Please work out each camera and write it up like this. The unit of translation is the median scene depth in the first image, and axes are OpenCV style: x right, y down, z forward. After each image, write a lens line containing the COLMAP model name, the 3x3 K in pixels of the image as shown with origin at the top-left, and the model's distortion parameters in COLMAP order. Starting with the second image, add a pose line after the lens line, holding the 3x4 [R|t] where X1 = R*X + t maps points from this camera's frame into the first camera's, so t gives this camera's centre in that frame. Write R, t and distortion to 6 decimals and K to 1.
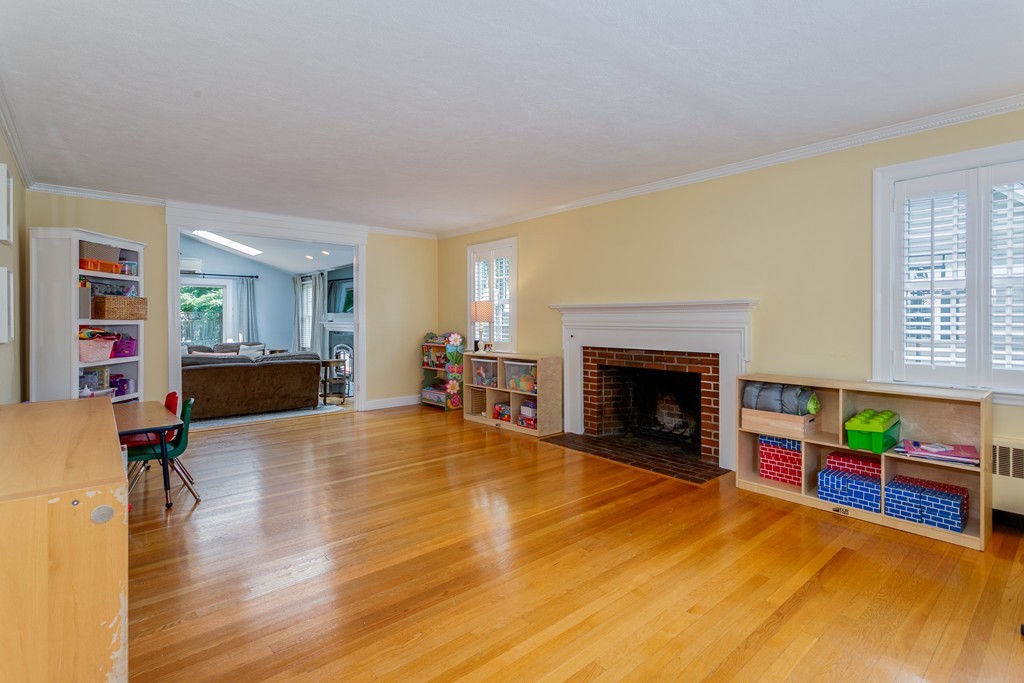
lens RADIAL K [[494.6, 0, 510.5], [0, 494.6, 318.9], [0, 0, 1]] dist [0.000784, 0.000323]
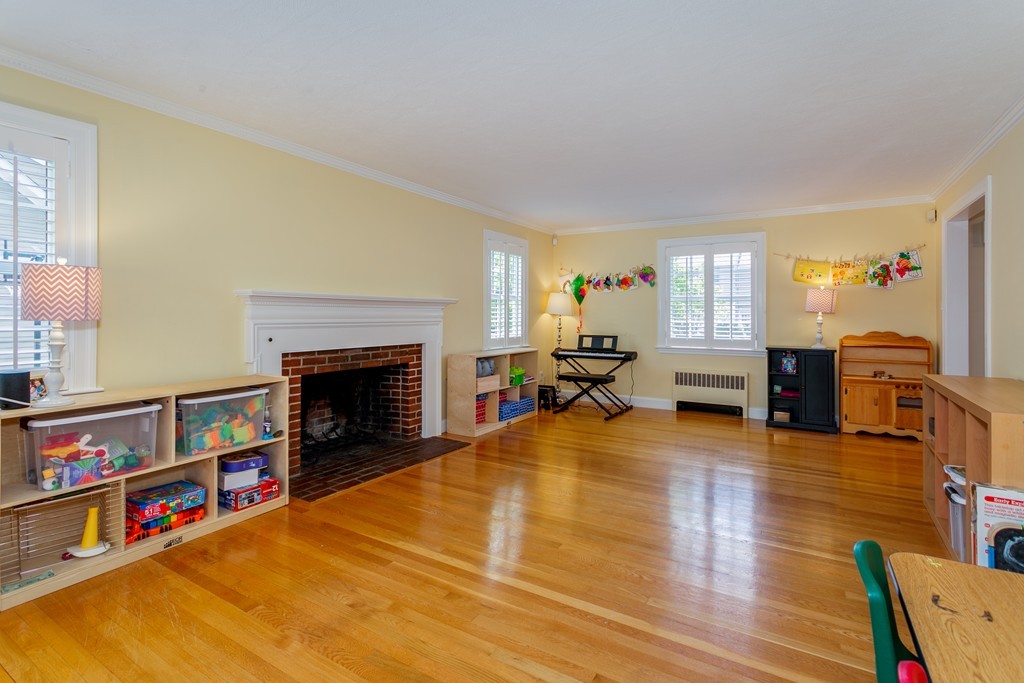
lens RADIAL K [[494.6, 0, 510.5], [0, 494.6, 318.9], [0, 0, 1]] dist [0.000784, 0.000323]
pose [[-0.292894, -0.007843, 0.956113, -0.675037], [-0.001149, 0.999969, 0.007851, 0.002109], [-0.956144, 0.001200, -0.292894, 1.006229]]
